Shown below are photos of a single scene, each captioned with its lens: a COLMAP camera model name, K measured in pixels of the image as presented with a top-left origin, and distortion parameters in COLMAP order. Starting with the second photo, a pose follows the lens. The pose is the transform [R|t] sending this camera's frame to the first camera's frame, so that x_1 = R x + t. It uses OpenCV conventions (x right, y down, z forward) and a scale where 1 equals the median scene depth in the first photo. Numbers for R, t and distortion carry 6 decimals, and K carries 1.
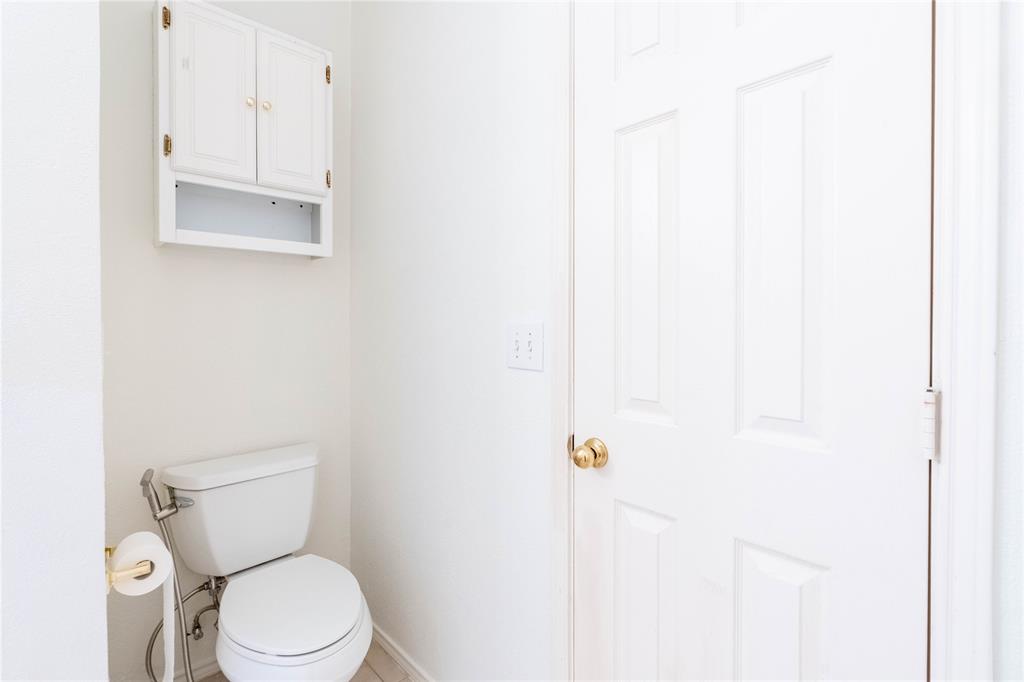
lens RADIAL K [[452.3, 0, 509.4], [0, 452.3, 337.2], [0, 0, 1]] dist [-0.011550, 0.000366]
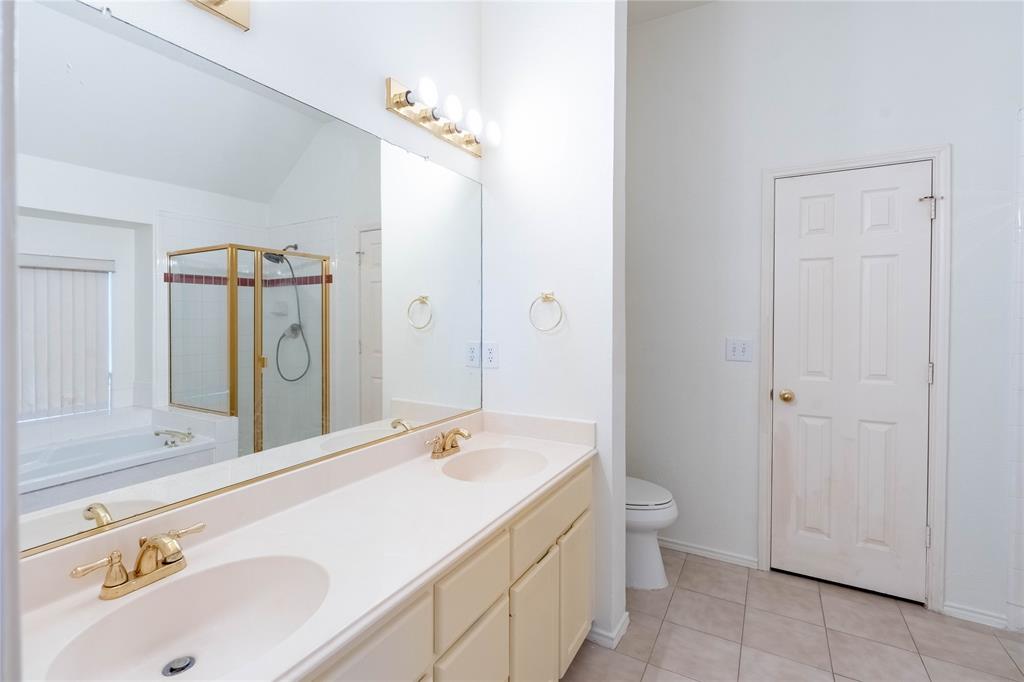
lens RADIAL K [[476.4, 0, 490.4], [0, 476.4, 322.6], [0, 0, 1]] dist [-0.001518, 0.000295]
pose [[0.962264, 0.000714, 0.272116, -2.478349], [0.004395, 0.999825, -0.018164, -0.105332], [-0.272081, 0.018674, 0.962093, -1.207281]]
